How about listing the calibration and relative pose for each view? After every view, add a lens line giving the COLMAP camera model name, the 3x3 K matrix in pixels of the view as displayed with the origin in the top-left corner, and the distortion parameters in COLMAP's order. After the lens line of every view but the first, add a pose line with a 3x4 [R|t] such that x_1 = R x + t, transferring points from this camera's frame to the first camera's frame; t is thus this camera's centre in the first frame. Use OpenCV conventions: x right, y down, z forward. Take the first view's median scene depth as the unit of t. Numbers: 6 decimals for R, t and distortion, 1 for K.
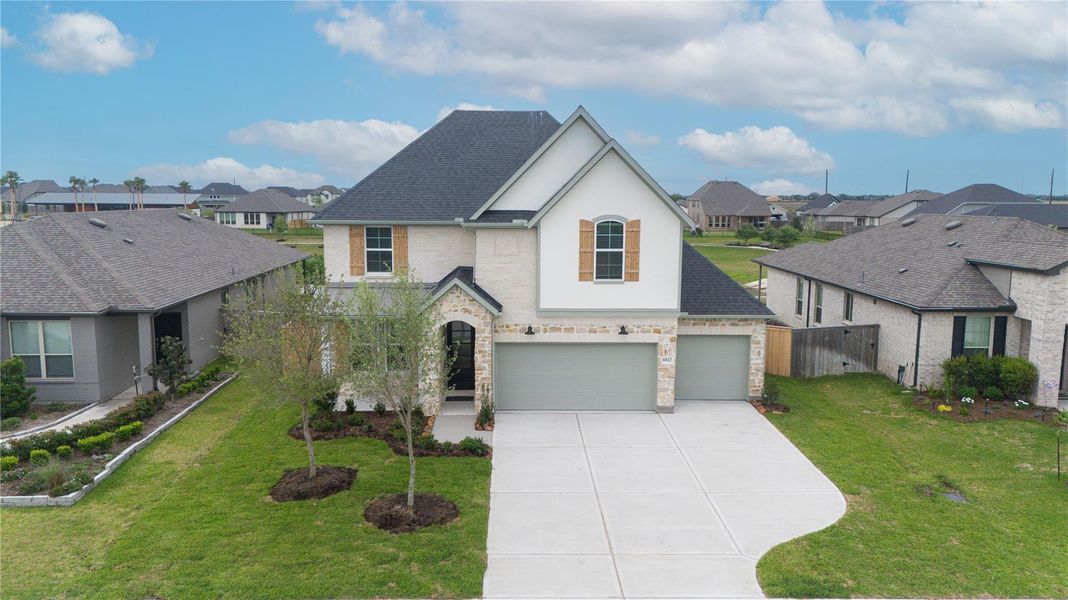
lens RADIAL K [[788.3, 0, 529.1], [0, 788.3, 262.4], [0, 0, 1]] dist [0.076719, -0.001631]
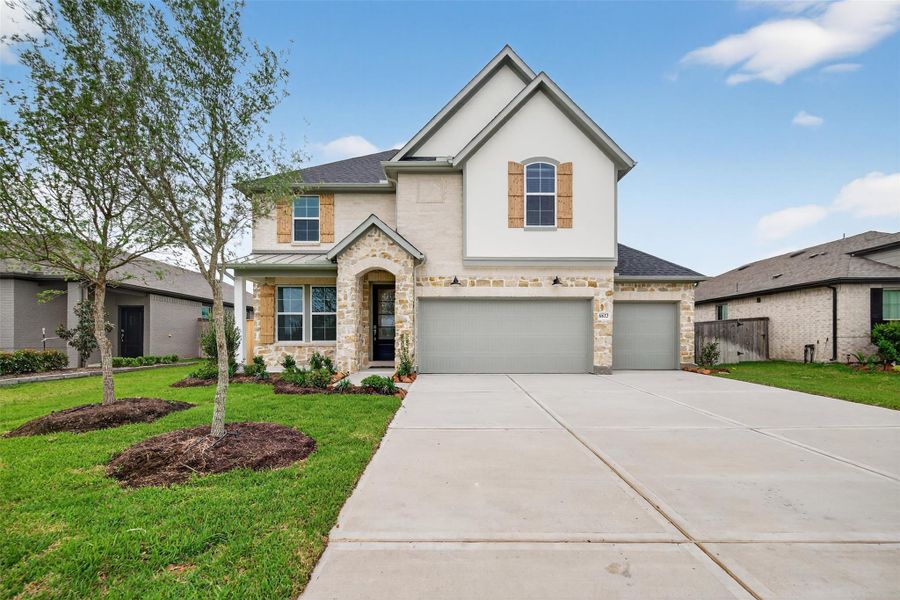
lens RADIAL K [[400.7, 0, 452.5], [0, 400.7, 328.6], [0, 0, 1]] dist [-0.003211, 0.016972]
pose [[0.999913, -0.006025, -0.011763, 0.002514], [0.004591, 0.992963, -0.118332, 0.195871], [0.012393, 0.118268, 0.992904, 0.540480]]
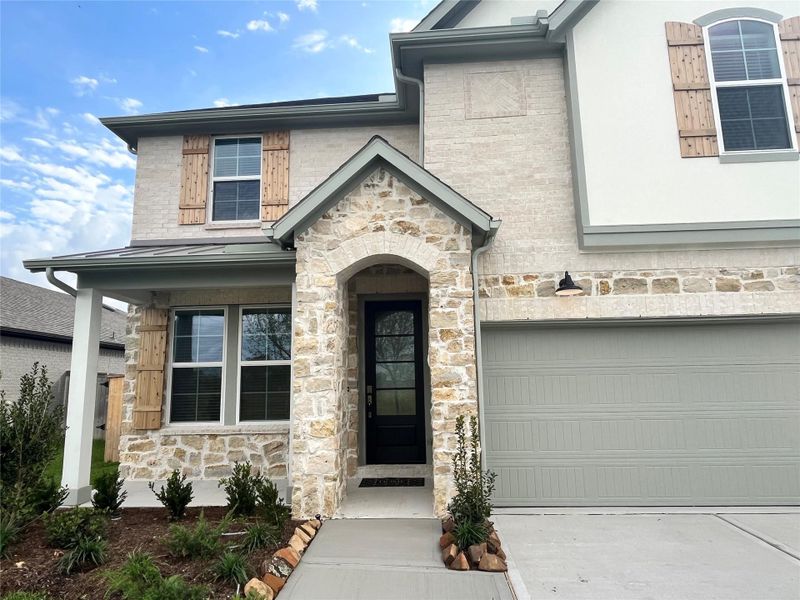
lens RADIAL K [[502.8, 0, 399.1], [0, 502.8, 284.0], [0, 0, 1]] dist [0.005319, 0.000341]
pose [[0.996282, -0.038754, -0.076943, -0.063274], [0.015335, 0.958620, -0.284276, 0.155926], [0.084776, 0.282039, 0.955650, 0.752649]]
